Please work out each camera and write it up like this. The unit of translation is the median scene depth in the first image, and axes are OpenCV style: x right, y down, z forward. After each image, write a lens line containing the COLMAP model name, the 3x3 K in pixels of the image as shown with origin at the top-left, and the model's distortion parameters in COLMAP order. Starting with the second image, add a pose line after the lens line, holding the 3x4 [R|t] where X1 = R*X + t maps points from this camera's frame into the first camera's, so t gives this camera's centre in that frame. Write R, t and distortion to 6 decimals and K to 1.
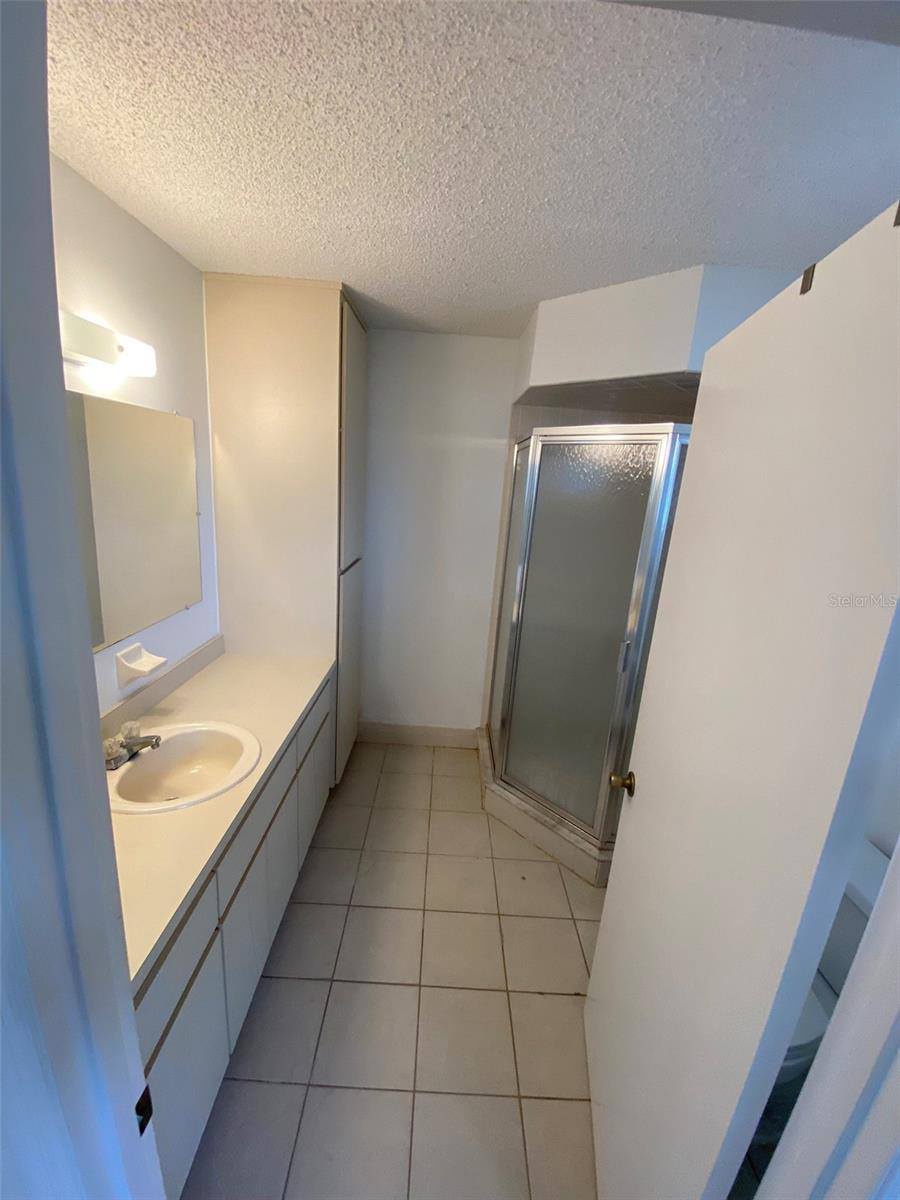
lens RADIAL K [[489.5, 0, 442.1], [0, 489.5, 594.4], [0, 0, 1]] dist [0.013298, -0.007089]
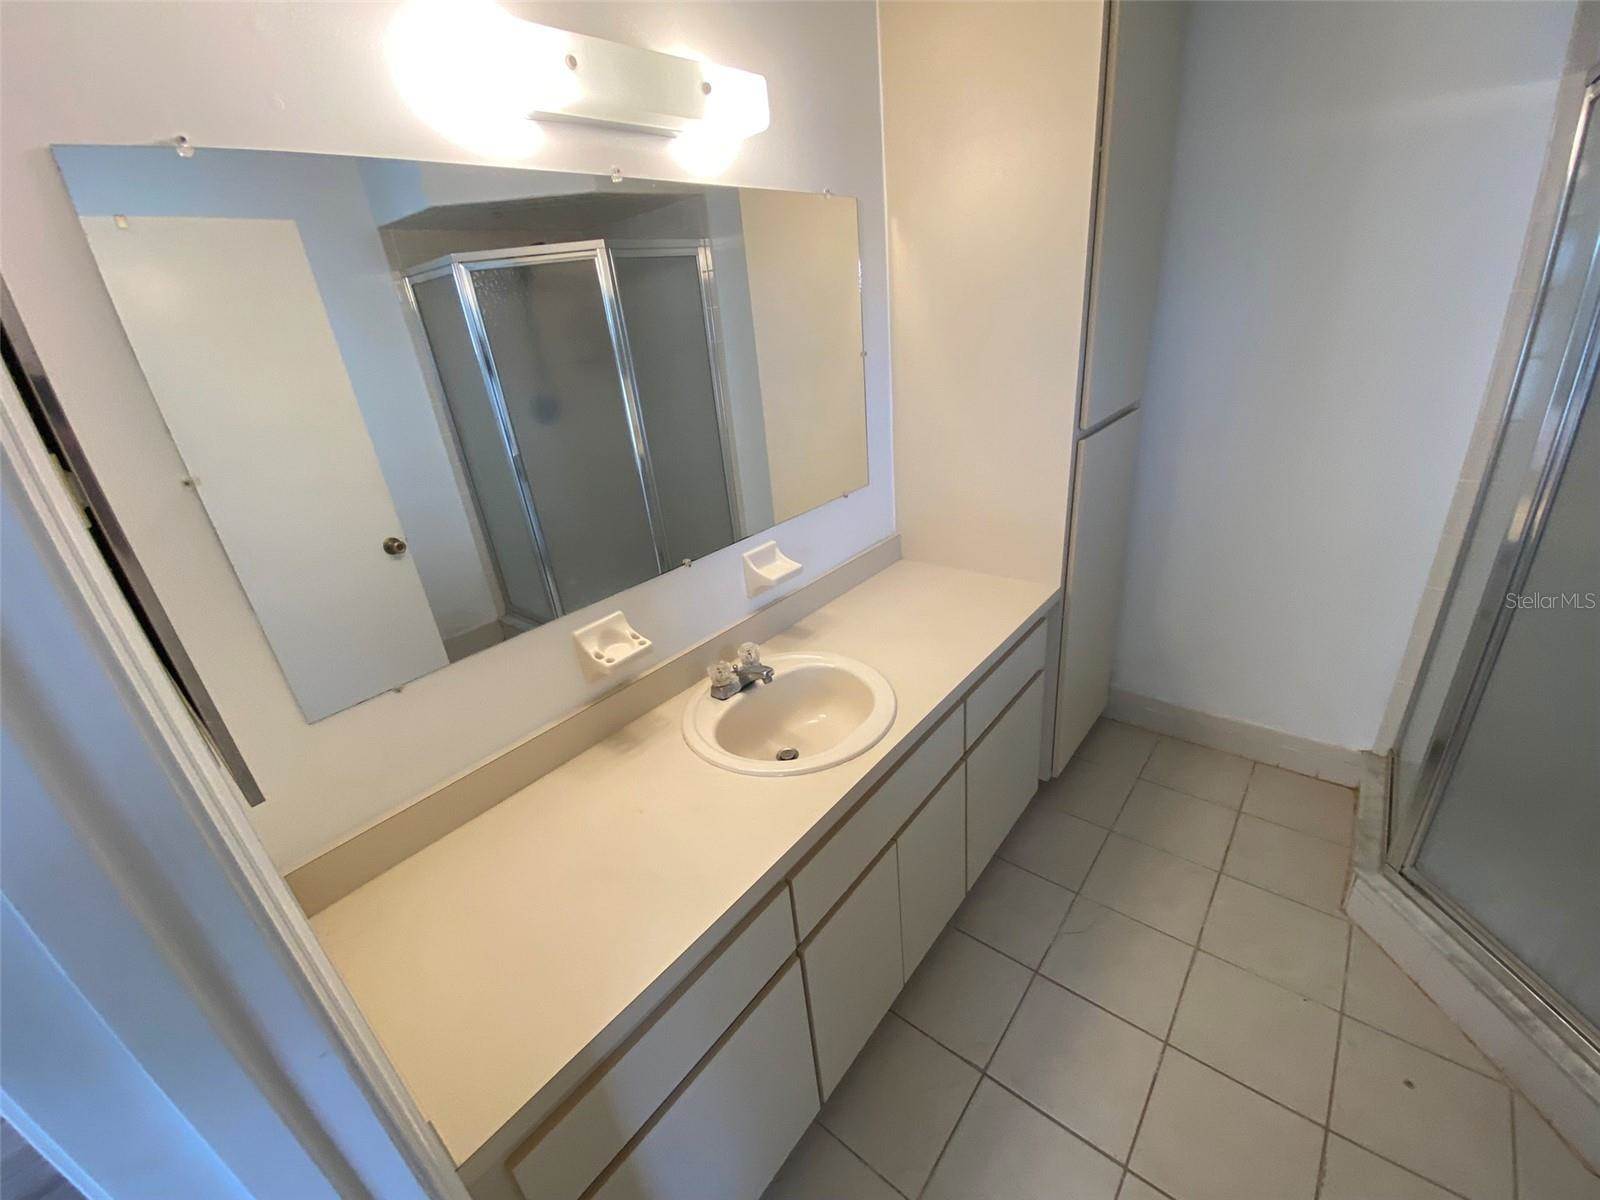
lens RADIAL K [[652.6, 0, 788.4], [0, 652.6, 607.3], [0, 0, 1]] dist [0.013298, -0.007089]
pose [[0.760308, 0.132267, -0.635953, 0.052528], [-0.003537, 0.979878, 0.199568, -0.001573], [0.649553, -0.149484, 0.745477, 0.237000]]
